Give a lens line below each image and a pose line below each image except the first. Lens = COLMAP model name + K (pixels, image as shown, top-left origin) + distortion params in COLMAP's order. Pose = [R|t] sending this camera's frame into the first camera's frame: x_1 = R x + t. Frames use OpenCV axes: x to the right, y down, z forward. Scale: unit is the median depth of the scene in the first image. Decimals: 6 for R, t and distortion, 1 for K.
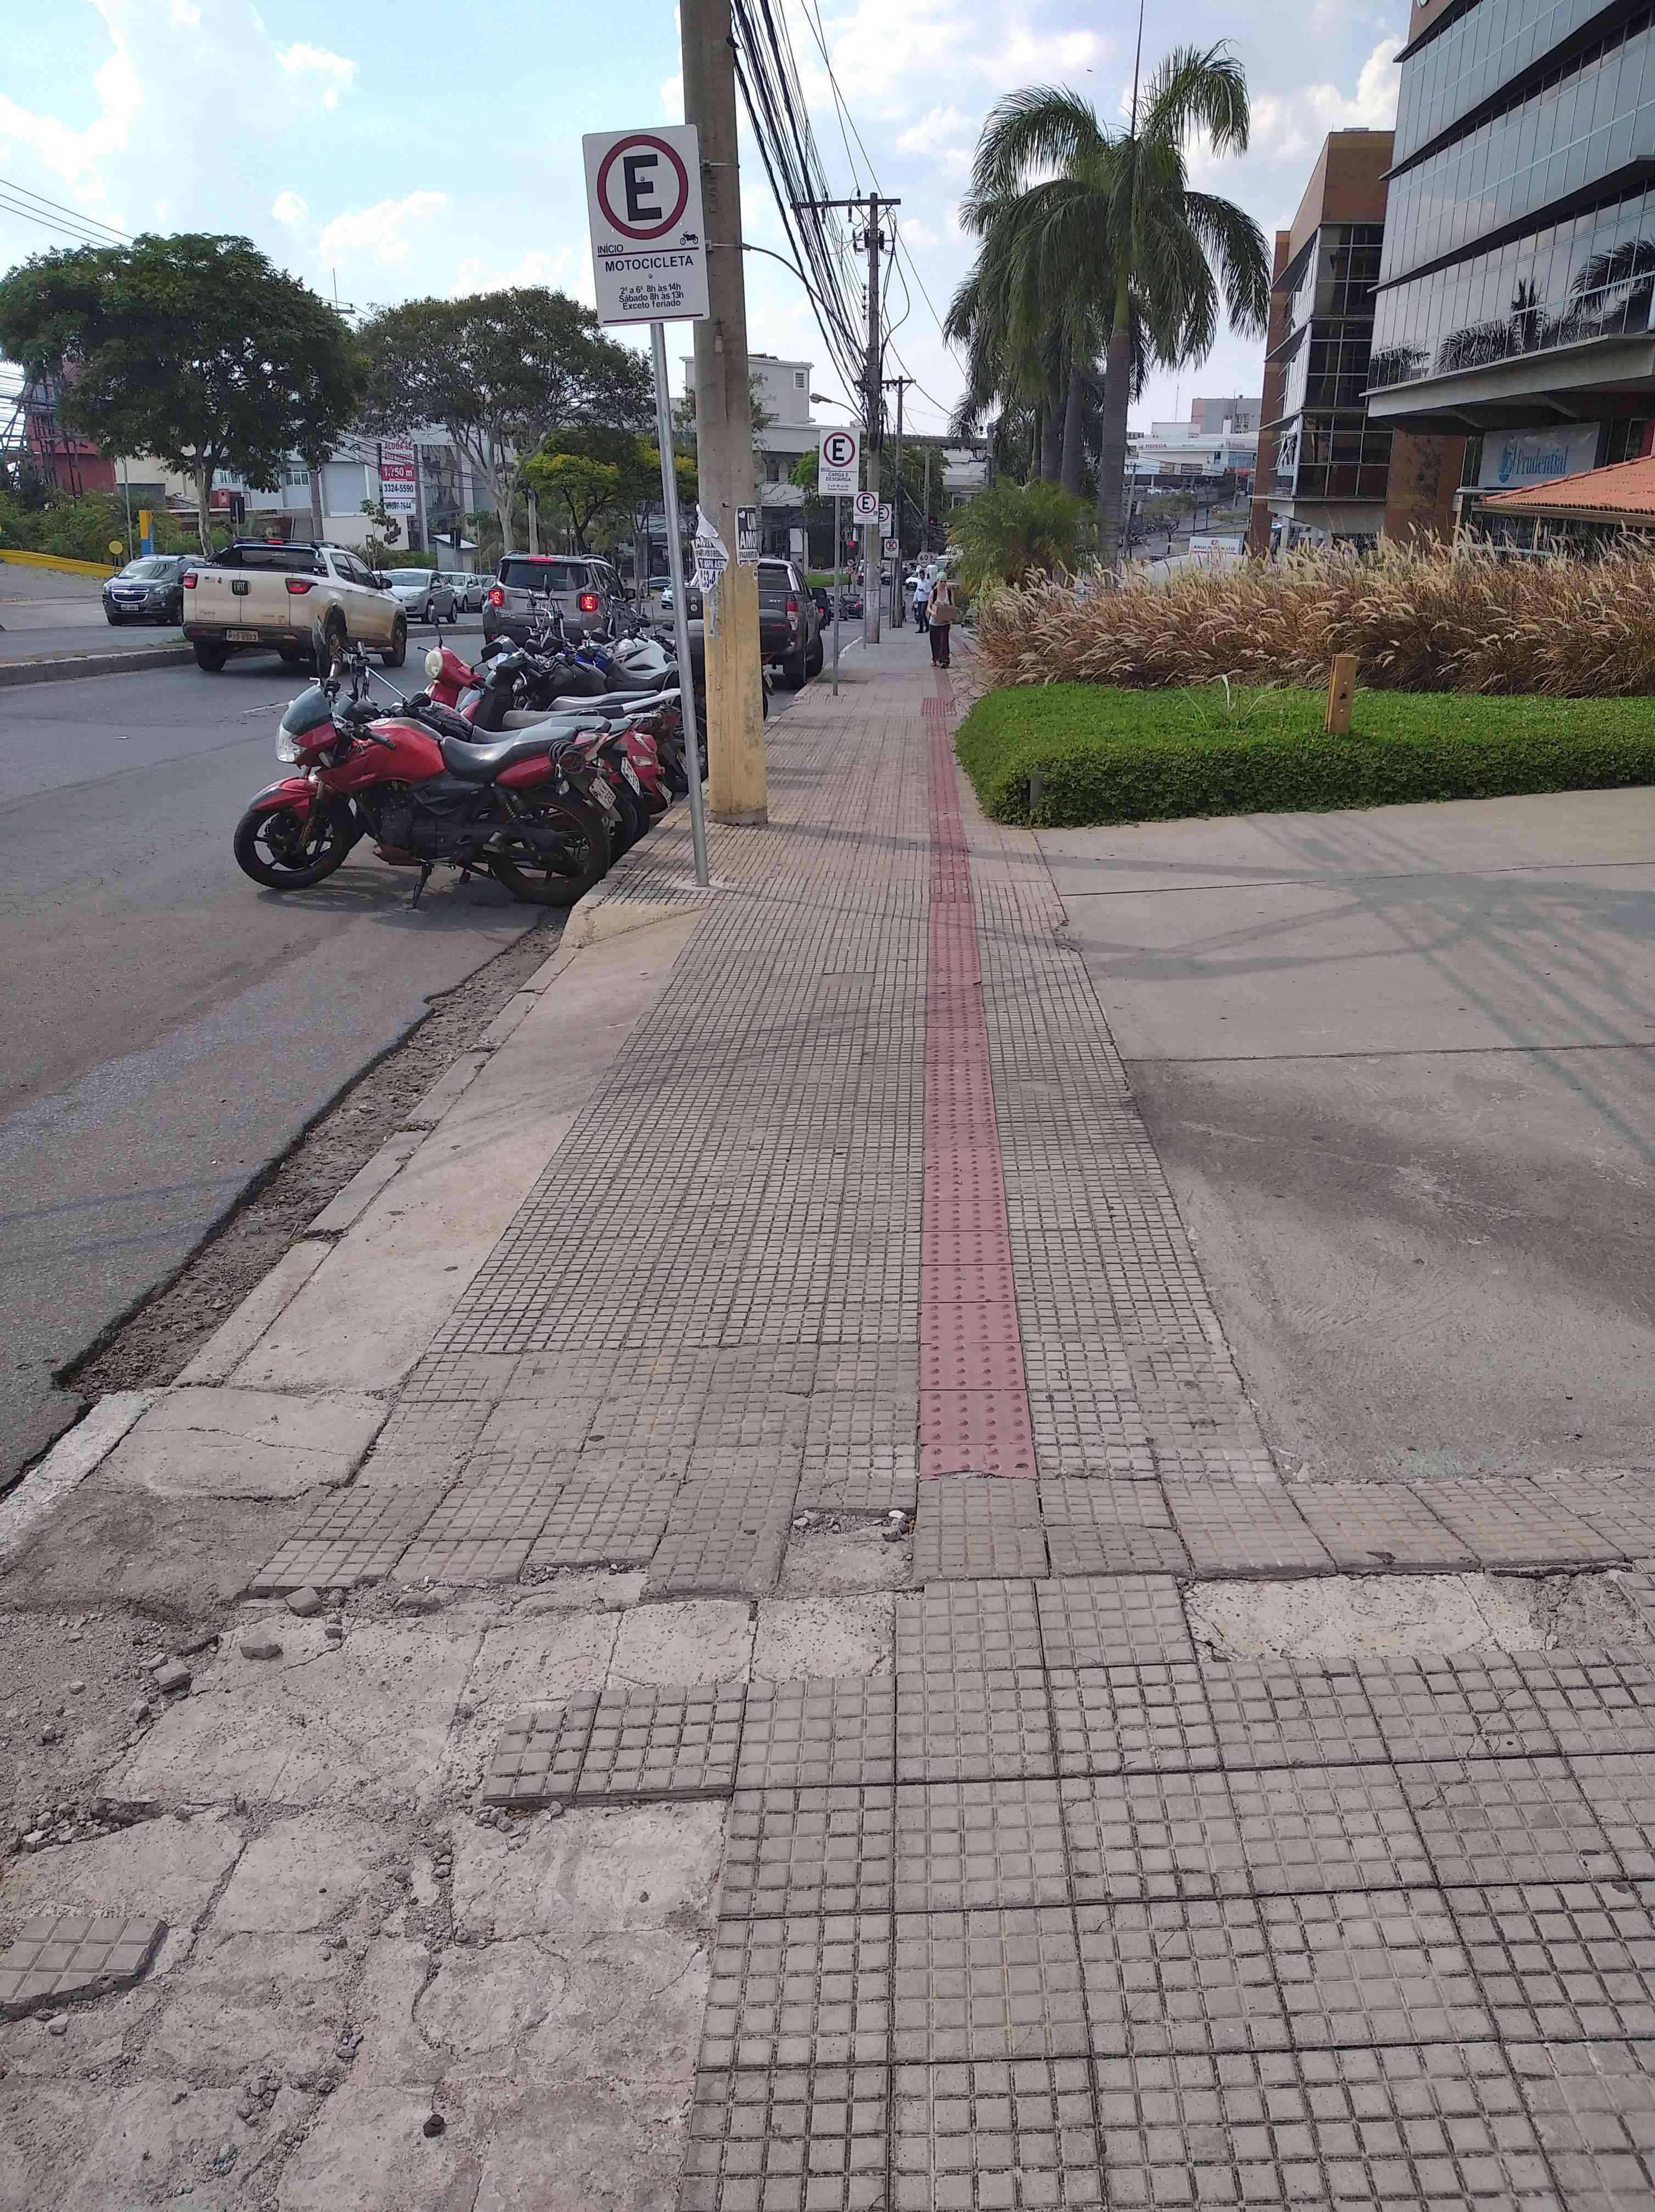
lens RADIAL K [[1688.5, 0, 827.5], [0, 1688.5, 1106.0], [0, 0, 1]] dist [0.068234, -0.114487]
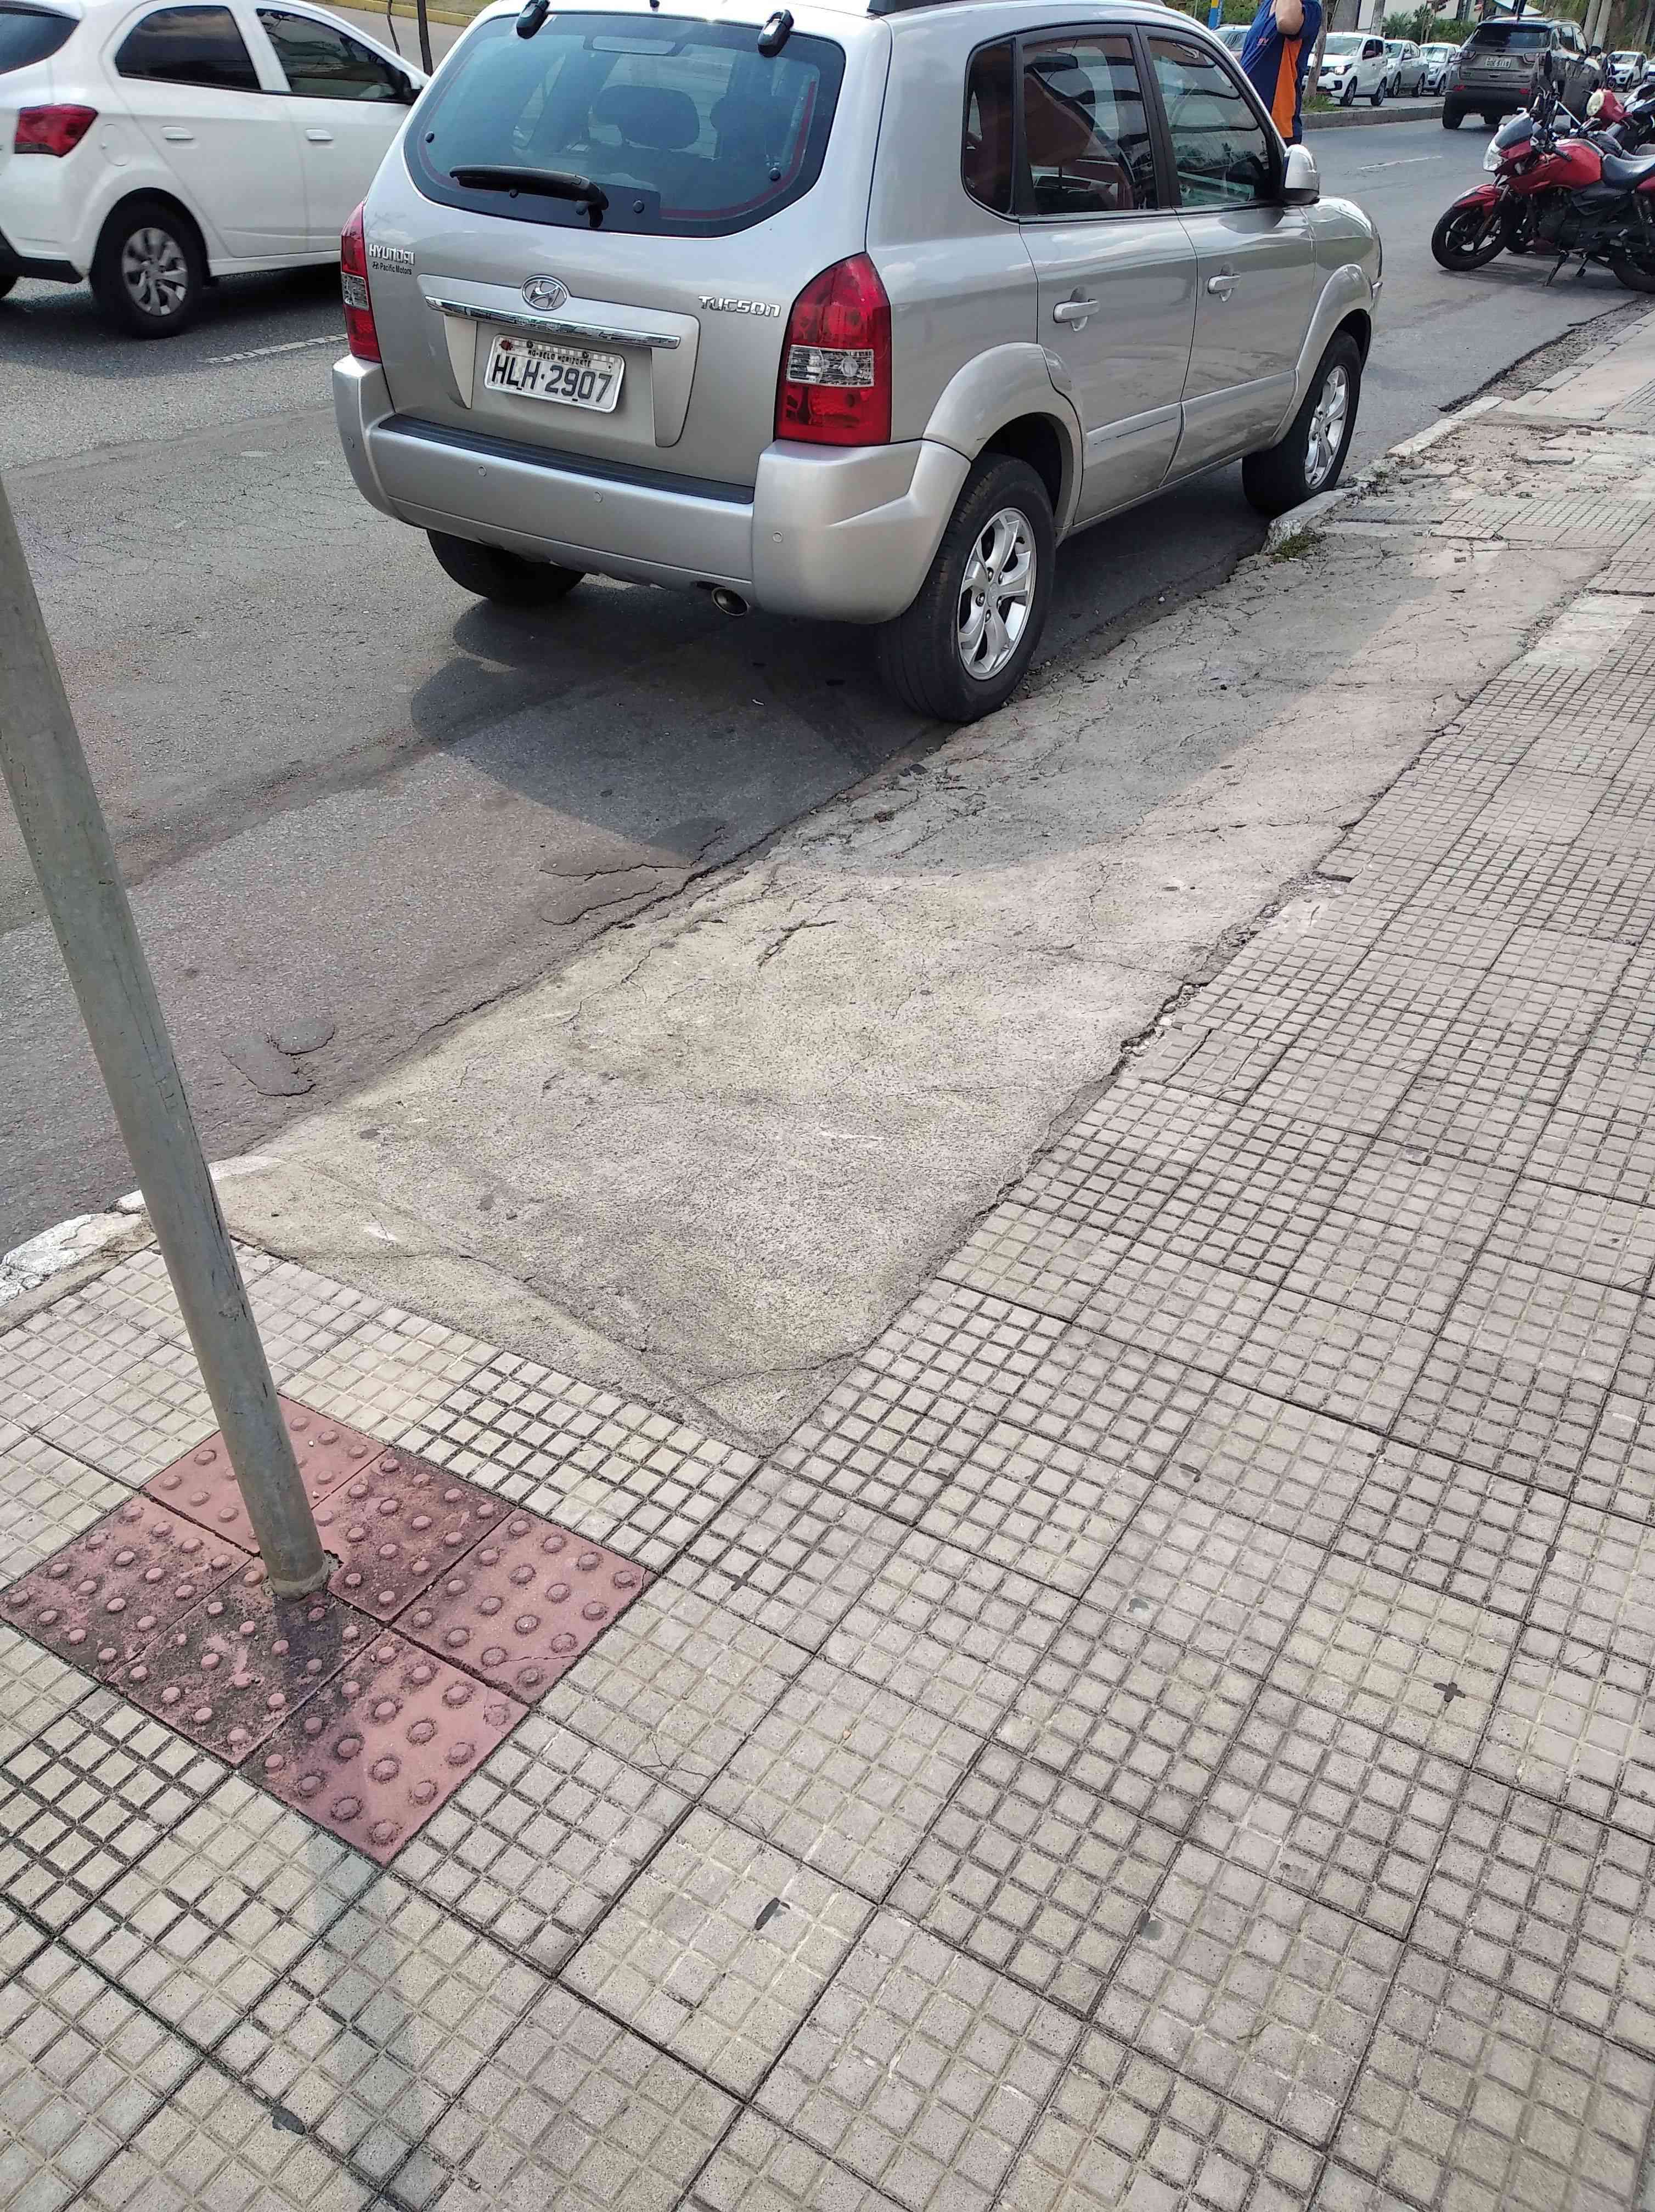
lens RADIAL K [[1688.5, 0, 827.5], [0, 1688.5, 1106.0], [0, 0, 1]] dist [0.068234, -0.114487]
pose [[0.866728, 0.260134, -0.425573, 0.025059], [-0.144650, 0.947652, 0.284662, 0.236435], [0.477345, -0.185166, 0.858985, -0.709991]]
